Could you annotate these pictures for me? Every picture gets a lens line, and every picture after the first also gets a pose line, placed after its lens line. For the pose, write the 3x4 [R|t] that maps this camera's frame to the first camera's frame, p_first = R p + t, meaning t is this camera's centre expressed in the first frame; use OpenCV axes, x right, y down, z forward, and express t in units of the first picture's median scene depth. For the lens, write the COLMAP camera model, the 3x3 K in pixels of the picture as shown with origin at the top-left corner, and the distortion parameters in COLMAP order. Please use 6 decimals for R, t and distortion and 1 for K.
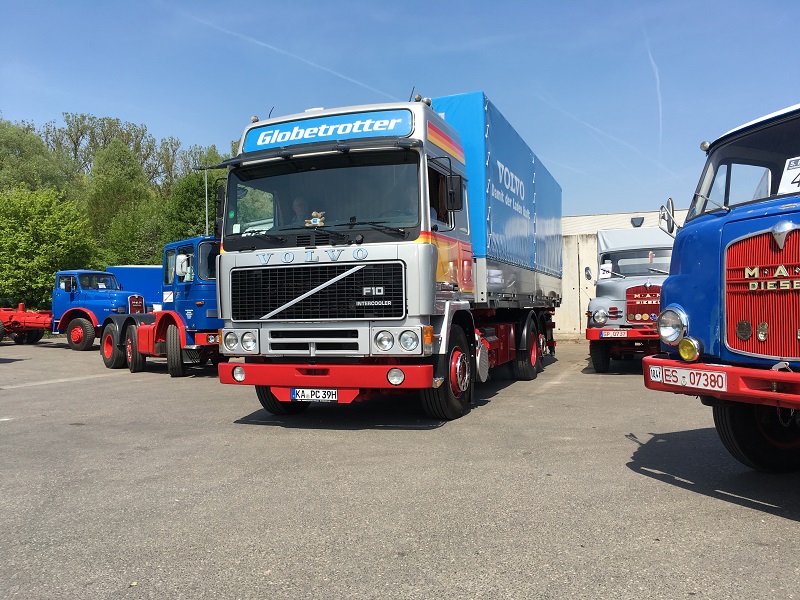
lens RADIAL K [[733.2, 0, 402.7], [0, 733.2, 300.2], [0, 0, 1]] dist [-0.002825, 0.003133]
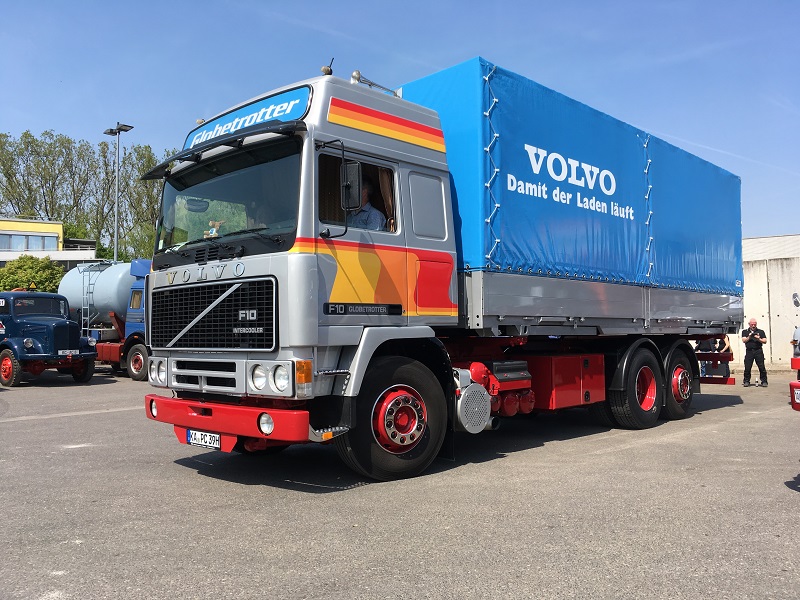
lens RADIAL K [[733.2, 0, 399.4], [0, 733.2, 302.4], [0, 0, 1]] dist [-0.002825, 0.003133]
pose [[0.915716, -0.006867, -0.401768, 0.427761], [-0.002306, 0.999748, -0.022345, -0.008624], [0.401820, 0.021389, 0.915469, 0.325502]]
